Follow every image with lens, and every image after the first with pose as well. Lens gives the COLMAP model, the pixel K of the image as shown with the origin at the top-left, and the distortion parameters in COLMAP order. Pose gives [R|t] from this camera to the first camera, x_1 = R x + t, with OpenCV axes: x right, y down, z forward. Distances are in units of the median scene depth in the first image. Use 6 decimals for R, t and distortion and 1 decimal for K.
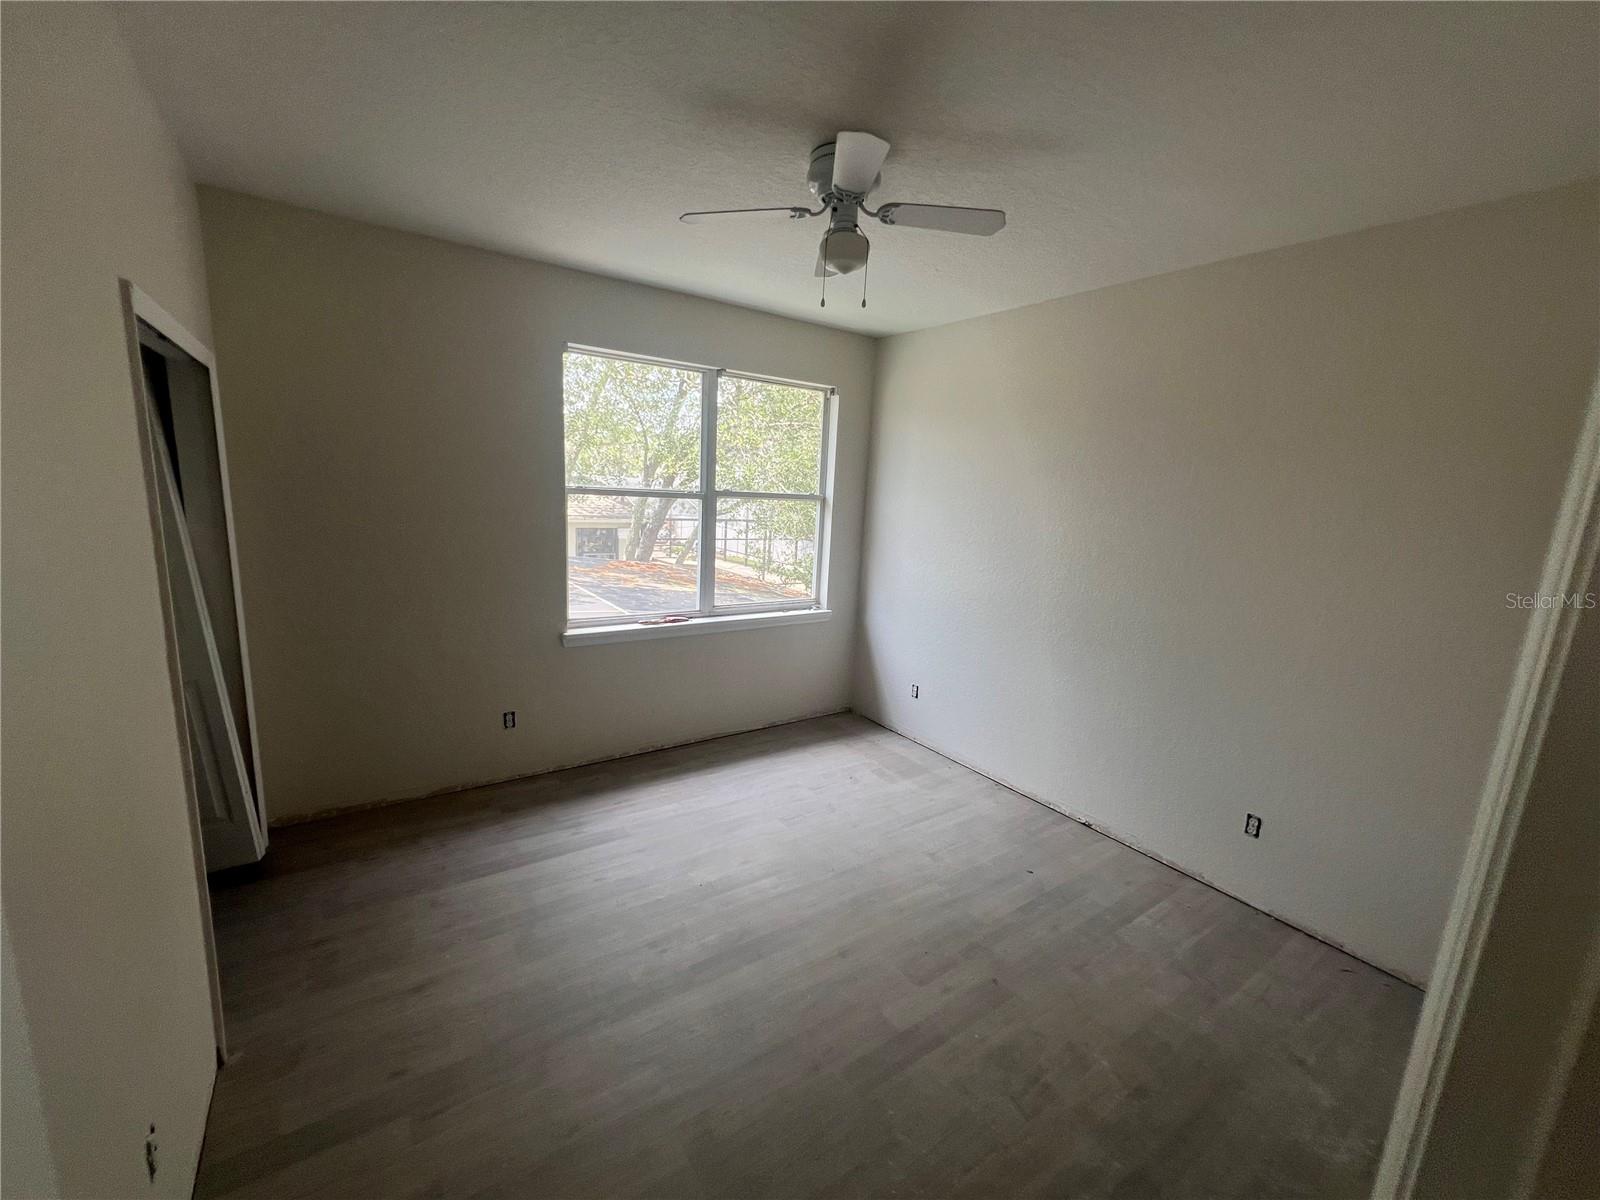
lens RADIAL K [[640.8, 0, 801.9], [0, 640.8, 601.9], [0, 0, 1]] dist [-0.001288, 0.000740]
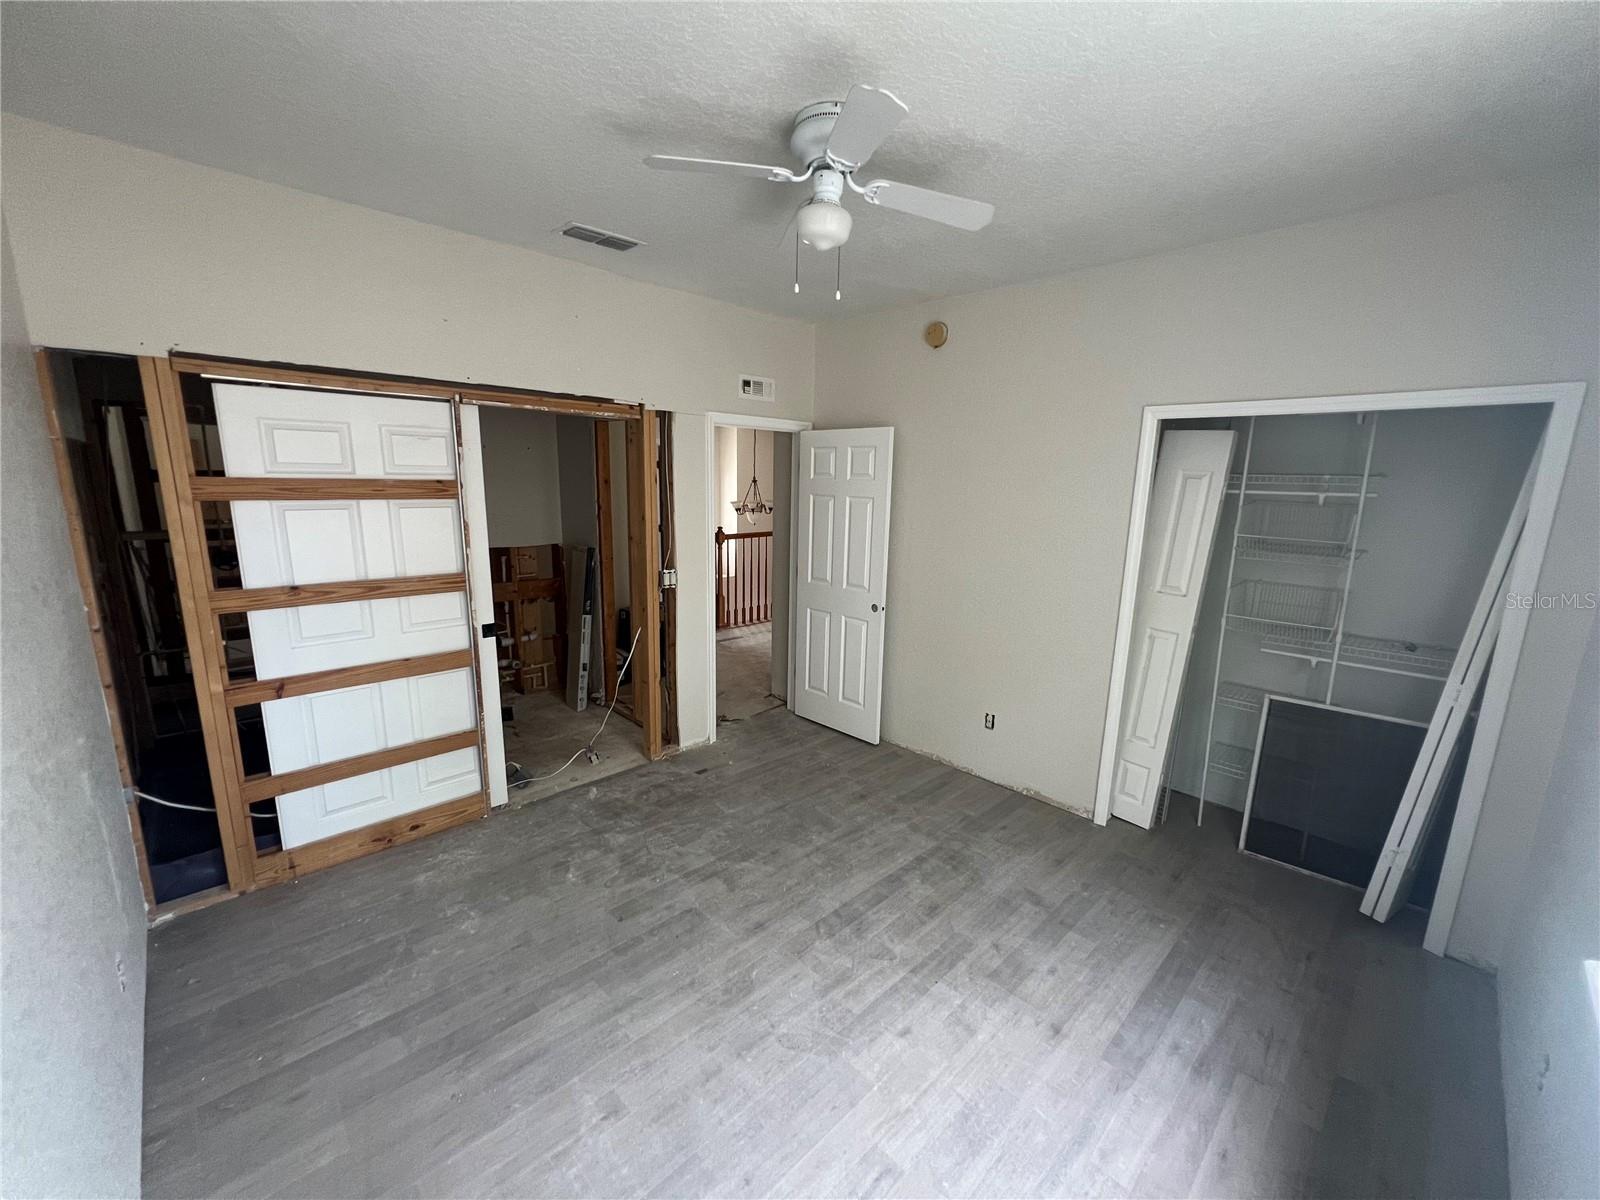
lens RADIAL K [[640.8, 0, 802.0], [0, 640.8, 605.9], [0, 0, 1]] dist [-0.001288, 0.000740]
pose [[-0.983755, -0.040743, -0.174834, 0.185630], [-0.101303, 0.930016, 0.353281, -0.297699], [0.148205, 0.365253, -0.919035, 1.663451]]
